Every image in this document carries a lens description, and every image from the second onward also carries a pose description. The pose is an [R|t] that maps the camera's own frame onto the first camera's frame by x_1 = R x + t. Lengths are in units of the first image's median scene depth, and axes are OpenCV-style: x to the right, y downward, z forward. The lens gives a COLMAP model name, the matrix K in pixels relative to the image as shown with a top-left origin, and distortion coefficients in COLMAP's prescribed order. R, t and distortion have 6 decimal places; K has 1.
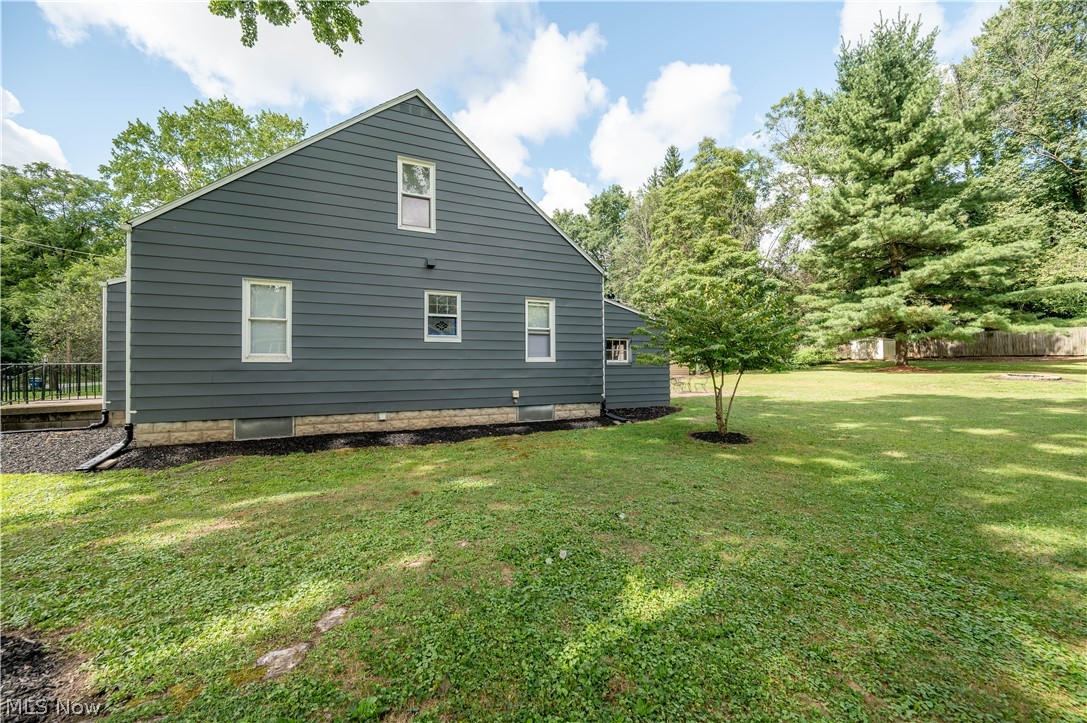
lens RADIAL K [[433.8, 0, 551.9], [0, 433.8, 361.1], [0, 0, 1]] dist [-0.000209, 0.000012]
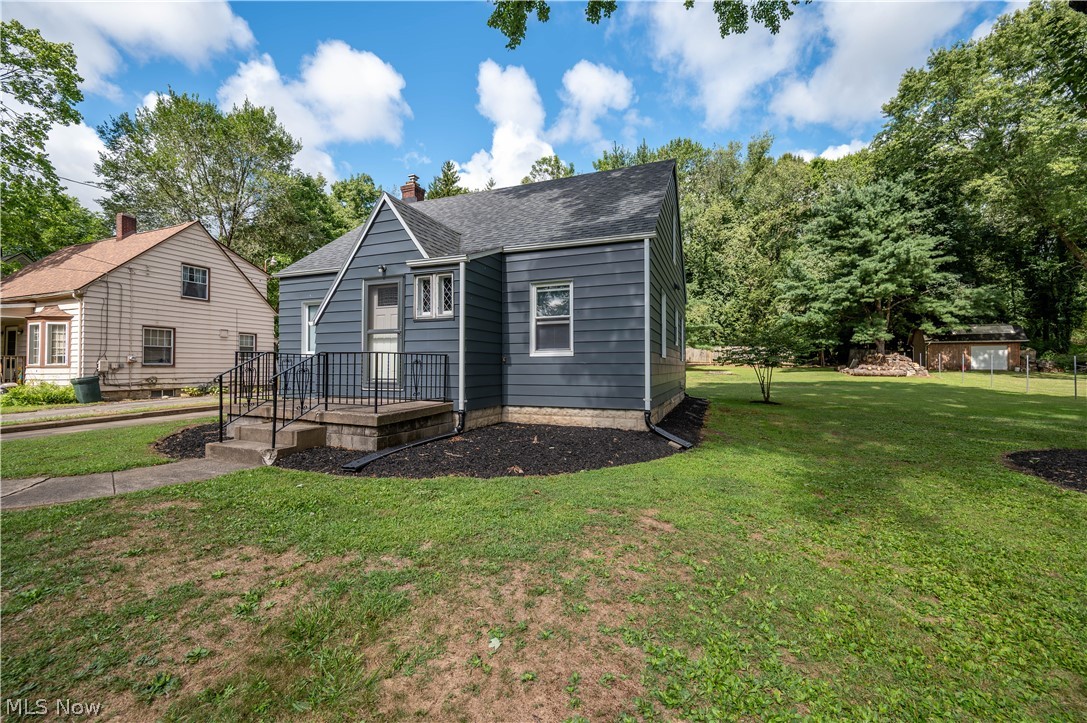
lens RADIAL K [[430.3, 0, 547.6], [0, 430.3, 360.5], [0, 0, 1]] dist [0.000192, 0.000218]
pose [[0.742365, 0.016602, 0.669790, -0.517479], [-0.012475, 0.999862, -0.010958, 0.006193], [-0.669880, -0.000221, 0.742470, 0.087183]]
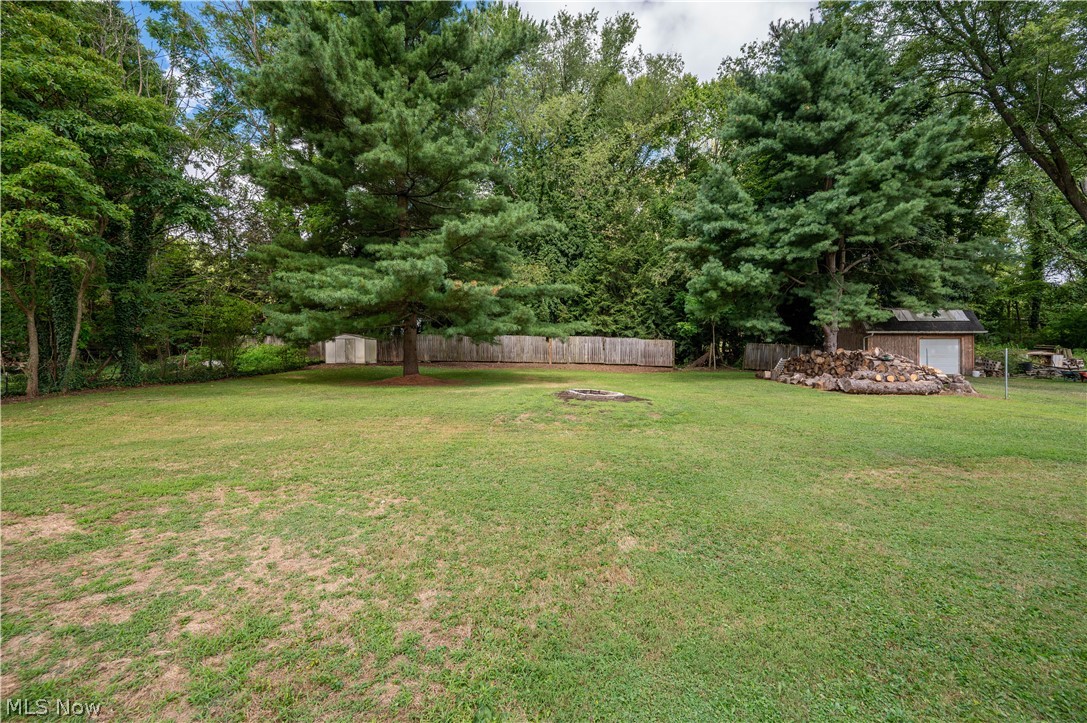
lens RADIAL K [[443.9, 0, 543.5], [0, 443.9, 361.5], [0, 0, 1]] dist [-0.001346, 0.000015]
pose [[0.439386, 0.010150, 0.898241, 0.298306], [-0.012436, 0.999909, -0.005215, -0.010638], [-0.898213, -0.008879, 0.439472, 0.558324]]
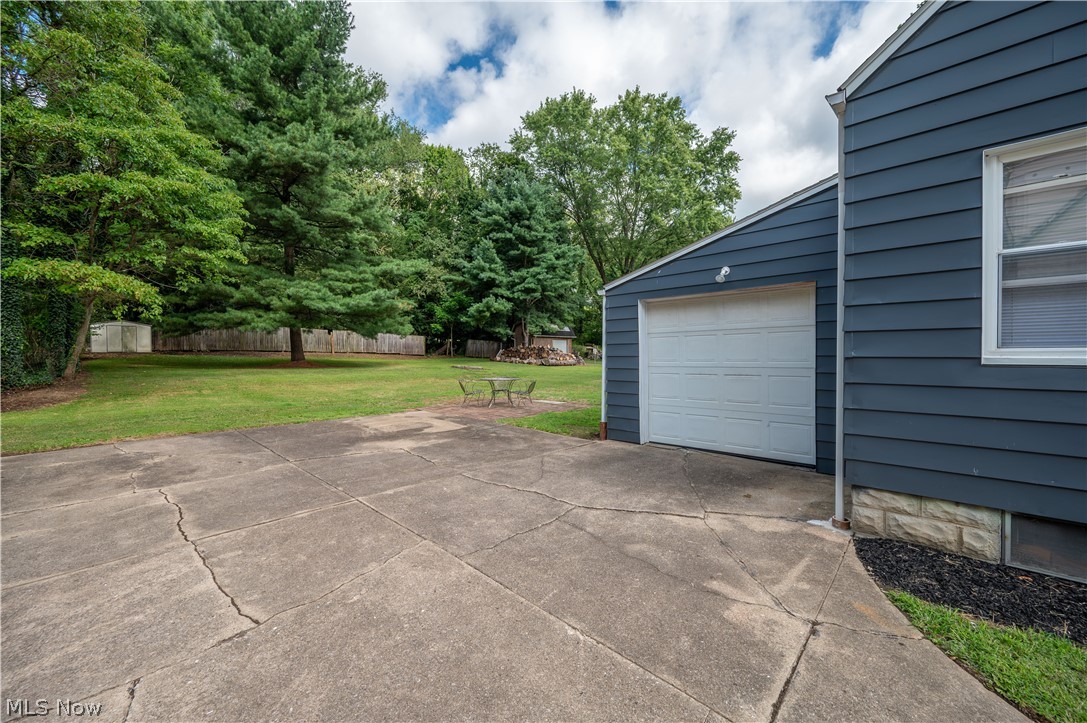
lens RADIAL K [[433.8, 0, 551.9], [0, 433.8, 361.1], [0, 0, 1]] dist [-0.000209, 0.000012]
pose [[-0.346218, -0.008127, 0.938119, -0.223660], [-0.005790, 0.999962, 0.006526, 0.003131], [-0.938136, -0.003172, -0.346251, 0.910924]]
